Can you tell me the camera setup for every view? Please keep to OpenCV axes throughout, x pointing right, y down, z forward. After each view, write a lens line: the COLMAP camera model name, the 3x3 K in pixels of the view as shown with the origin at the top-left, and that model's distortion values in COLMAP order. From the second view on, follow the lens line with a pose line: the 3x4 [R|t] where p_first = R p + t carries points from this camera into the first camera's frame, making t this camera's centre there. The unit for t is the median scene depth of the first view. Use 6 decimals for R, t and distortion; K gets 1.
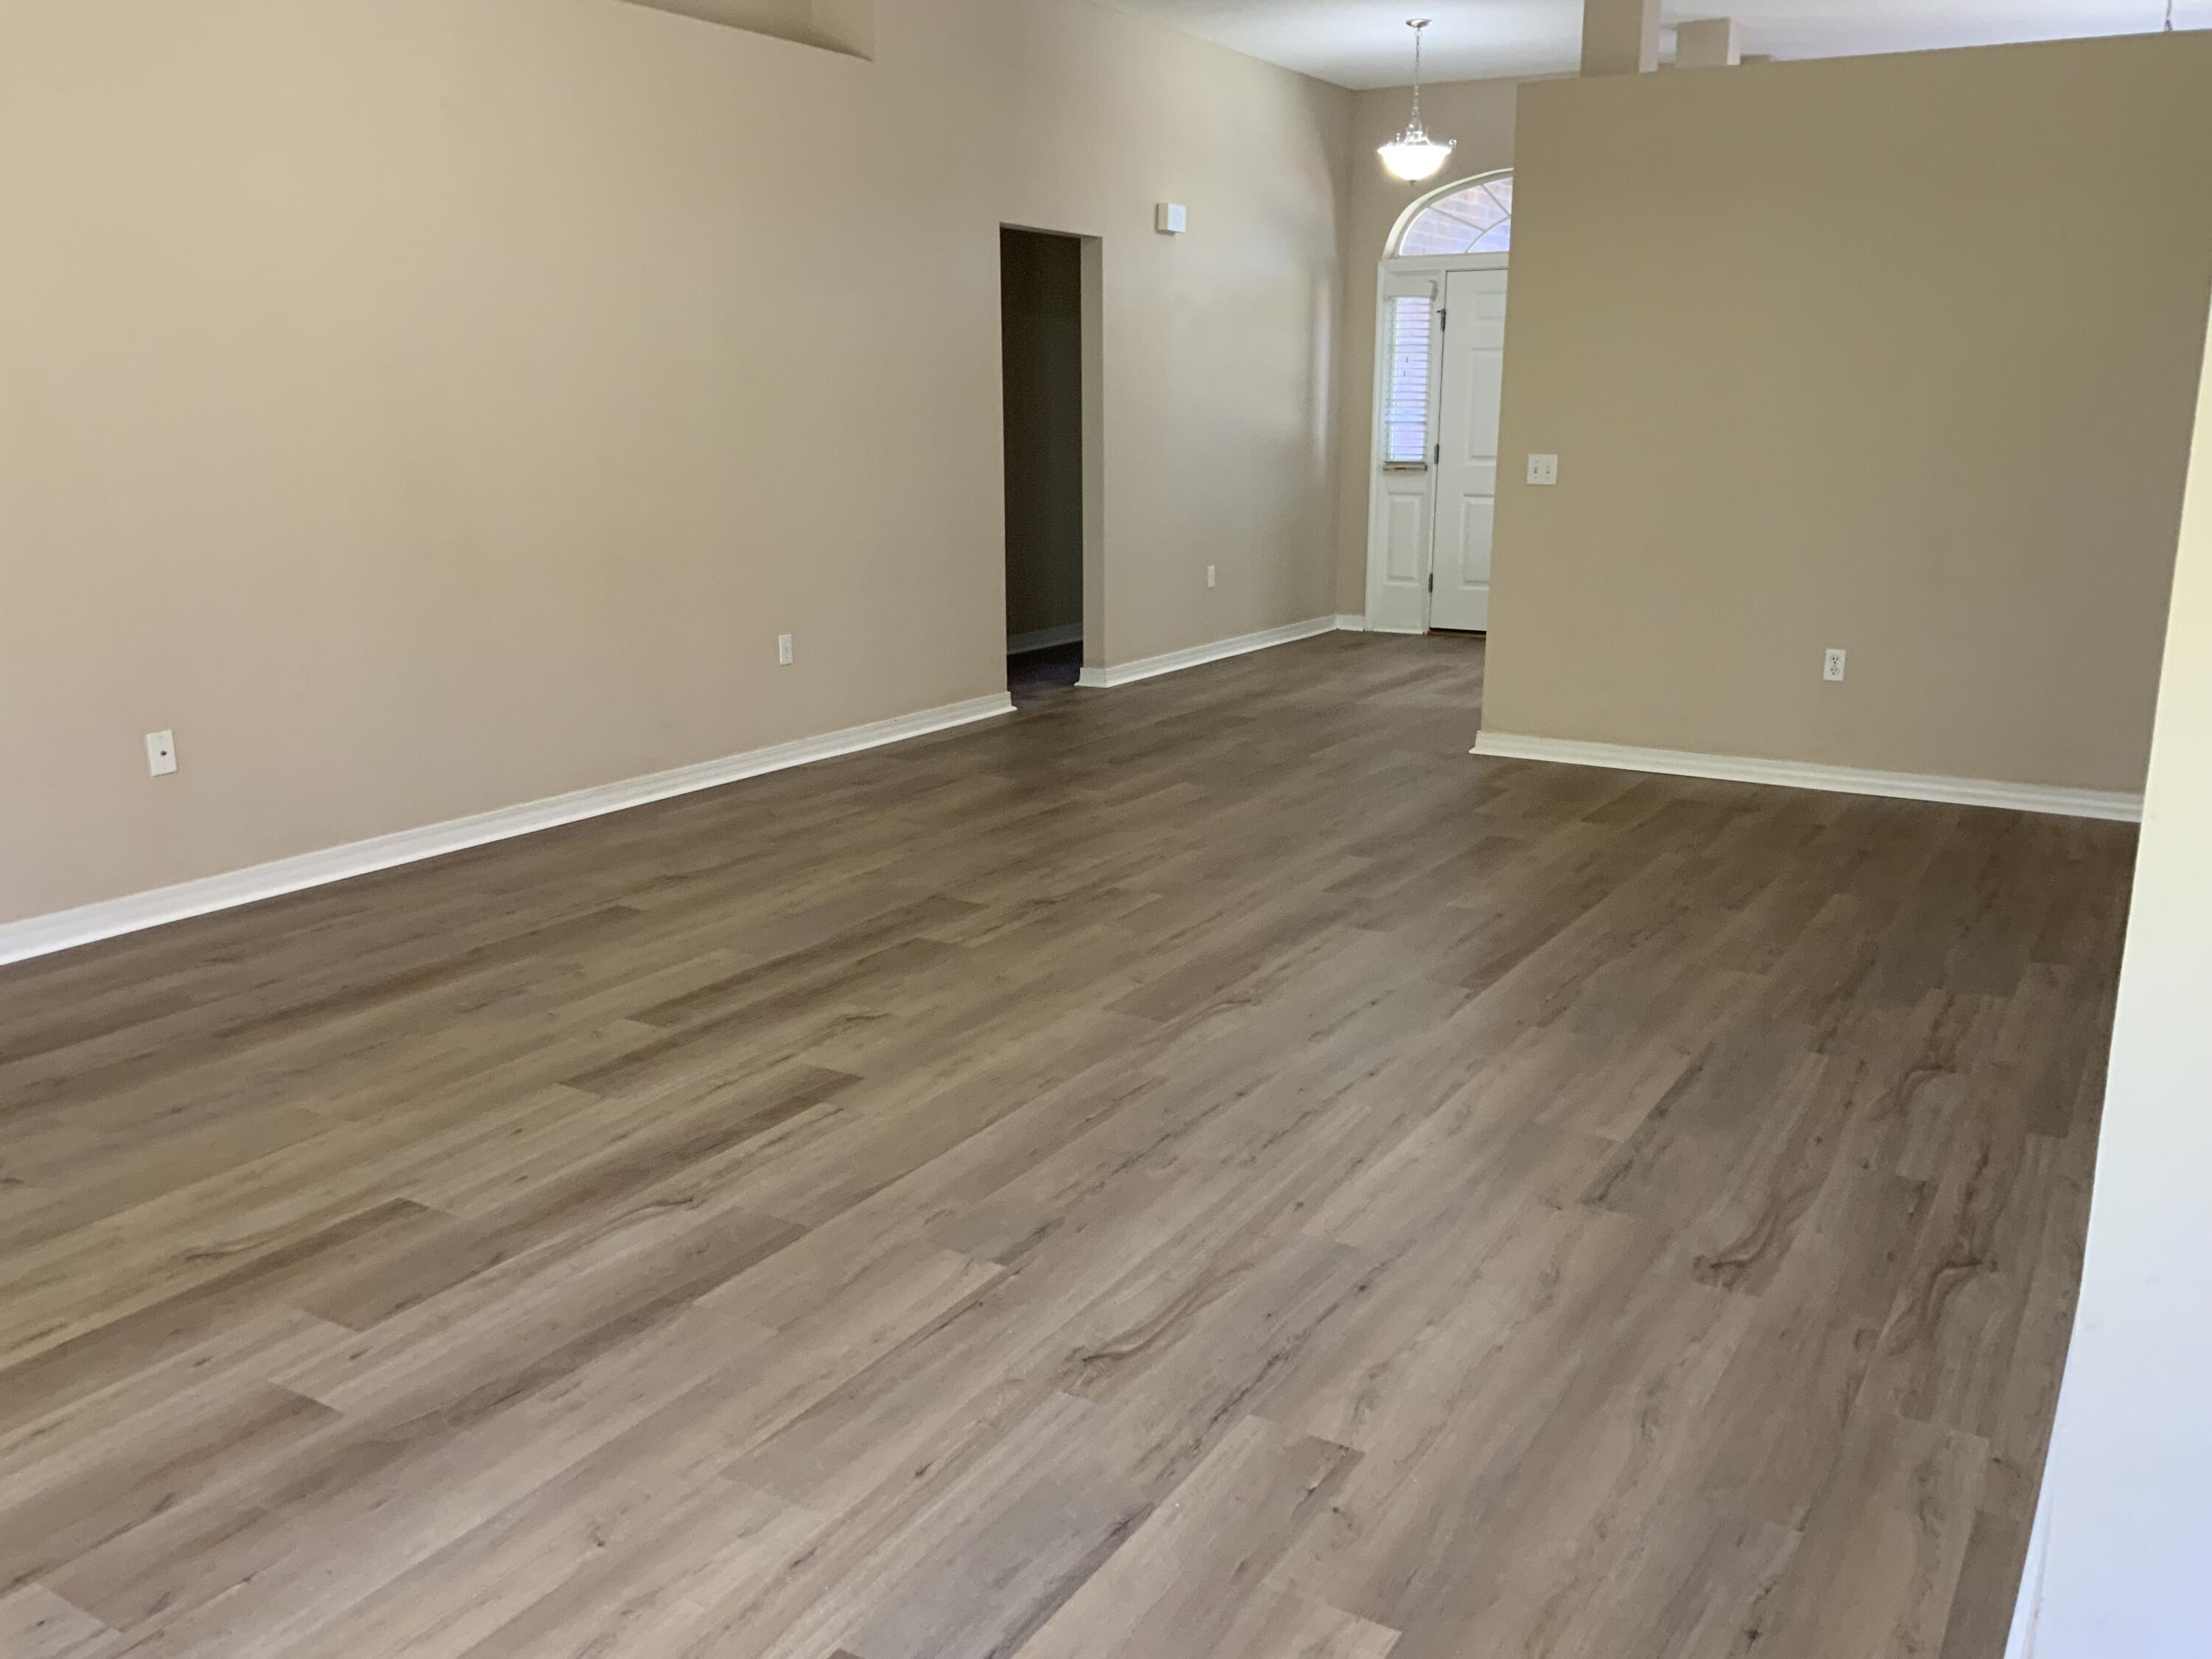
lens RADIAL K [[1825.9, 0, 1106.0], [0, 1825.9, 829.5], [0, 0, 1]] dist [0.125329, -0.265940]
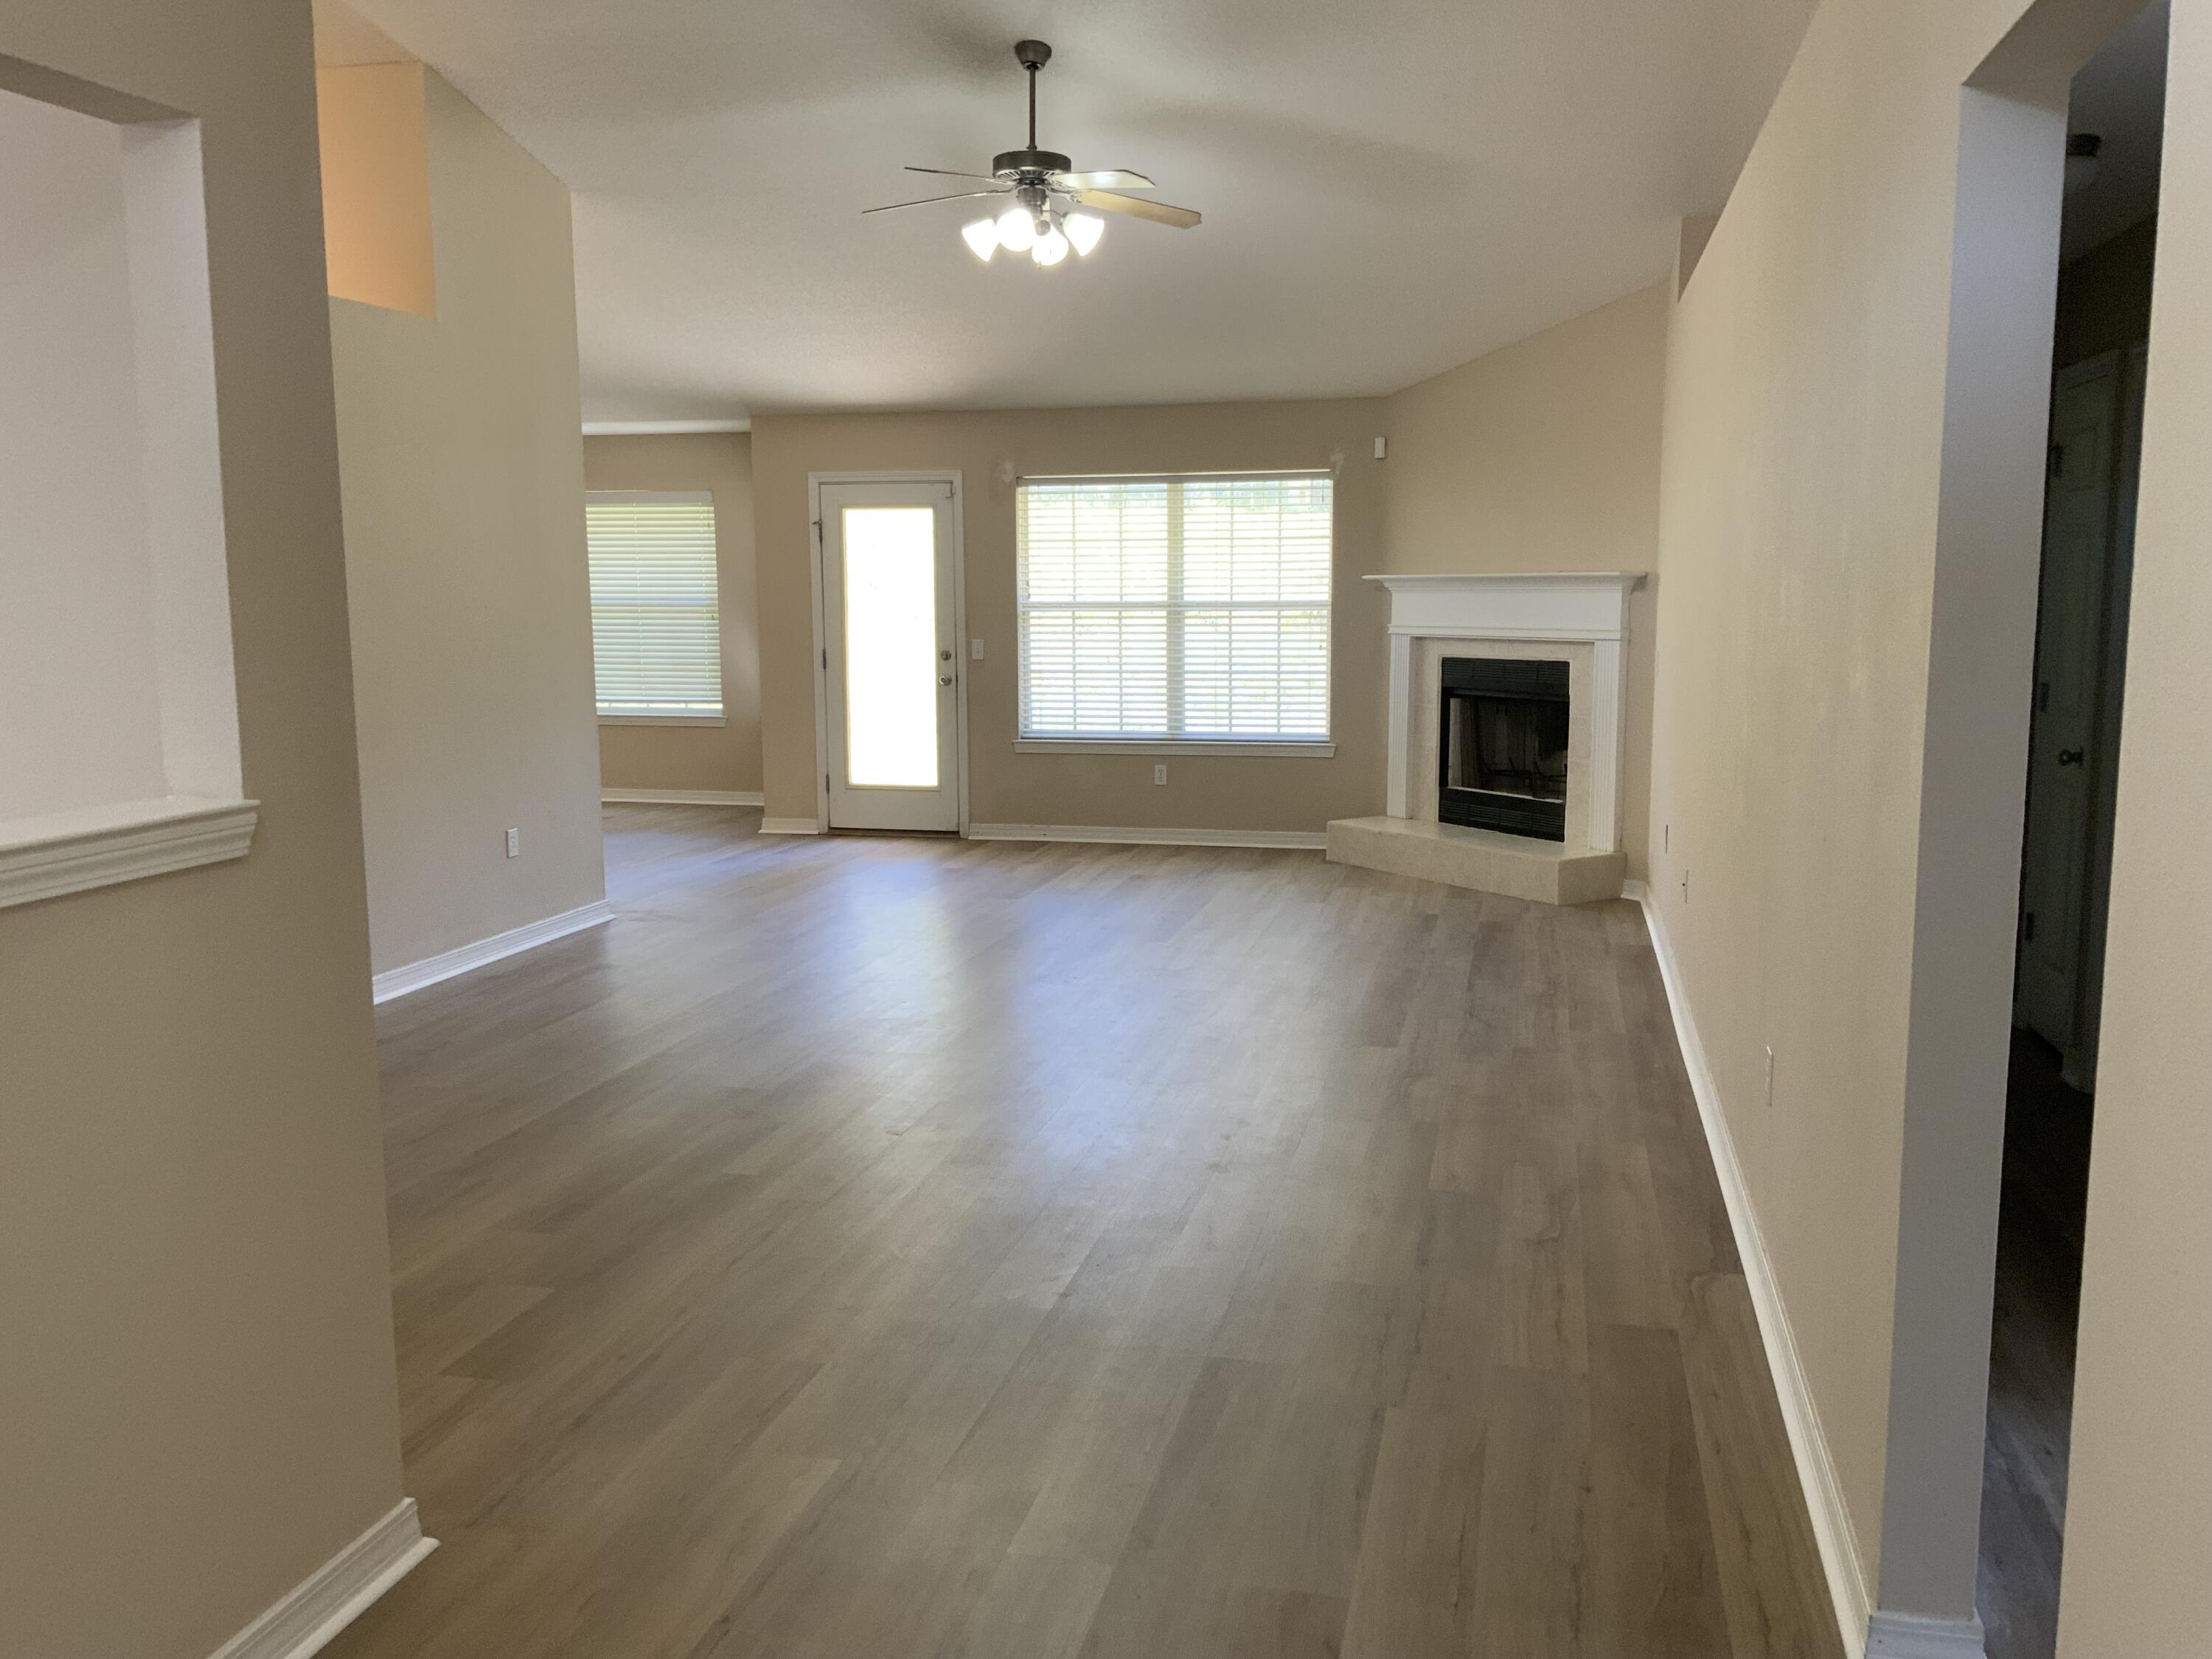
lens RADIAL K [[1825.9, 0, 1106.0], [0, 1825.9, 829.5], [0, 0, 1]] dist [0.125329, -0.265940]
pose [[-0.953638, 0.044961, -0.297579, 0.233595], [-0.064981, 0.934694, 0.349464, -0.452840], [0.293857, 0.352599, -0.888438, 1.821027]]
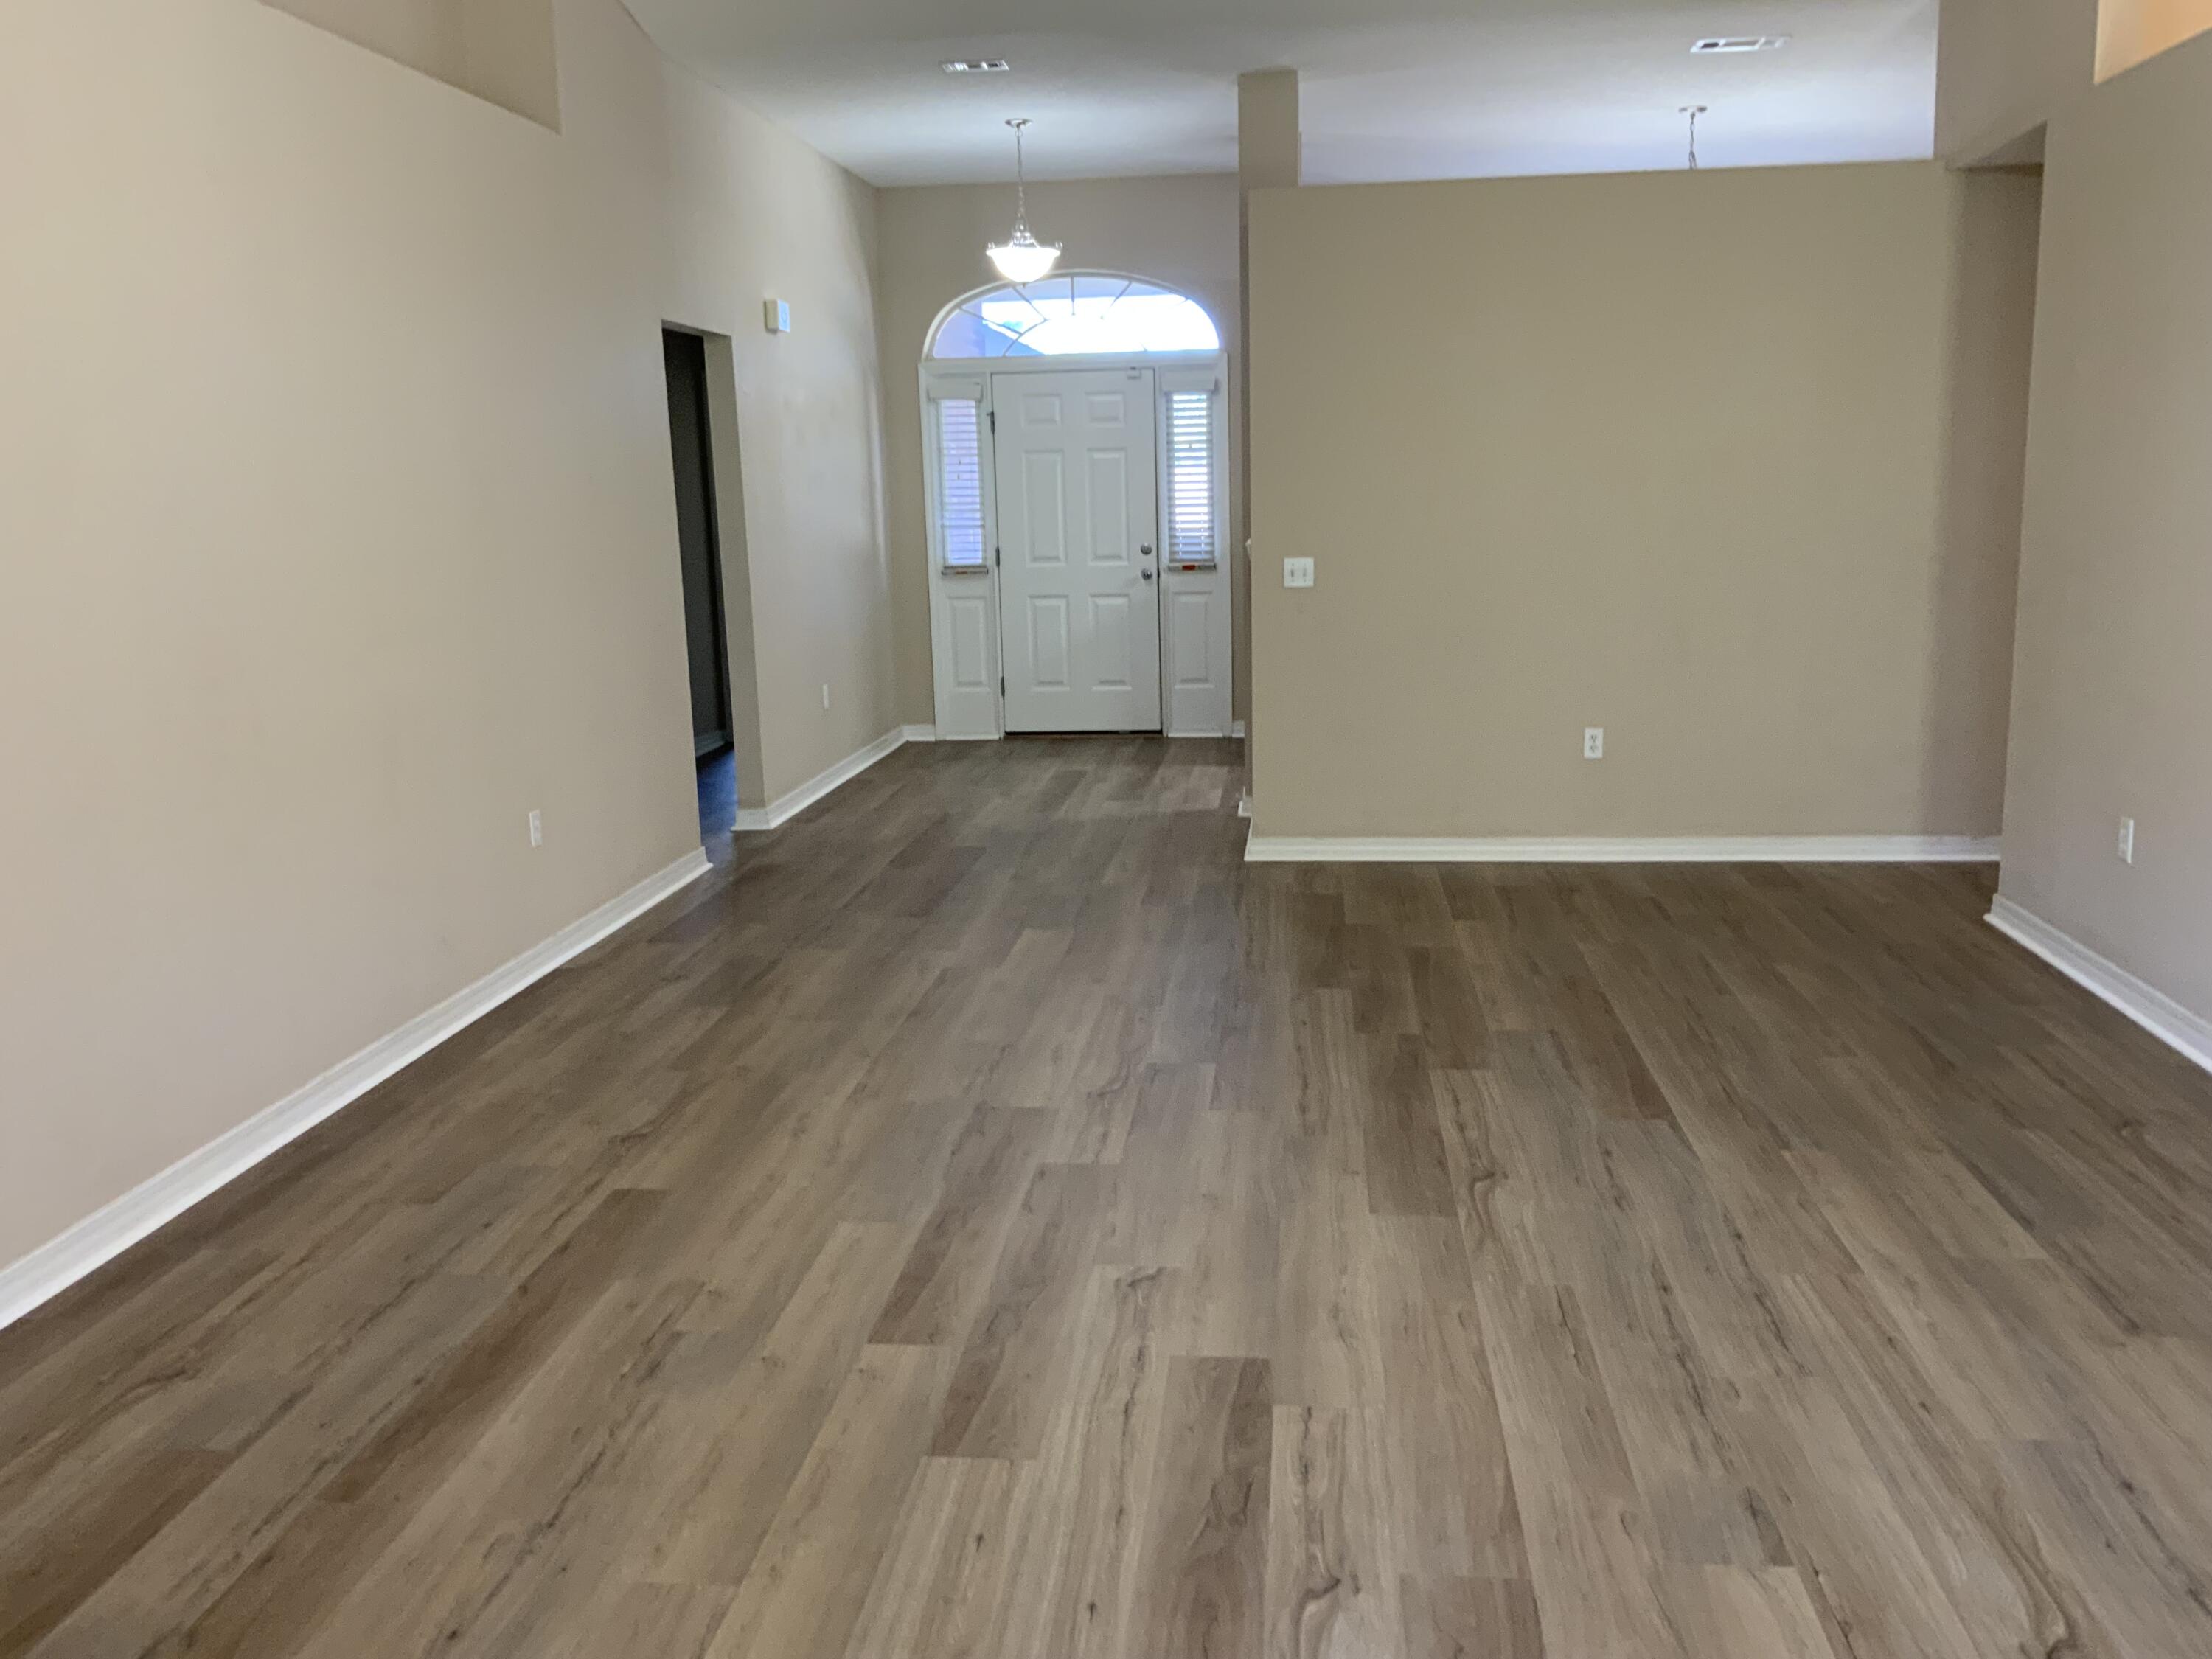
lens RADIAL K [[1825.9, 0, 1106.0], [0, 1825.9, 829.5], [0, 0, 1]] dist [0.125329, -0.265940]
pose [[0.909497, -0.103031, 0.402741, -0.354508], [0.122124, 0.992272, -0.021942, -0.062706], [-0.397368, 0.069140, 0.915051, 0.186810]]
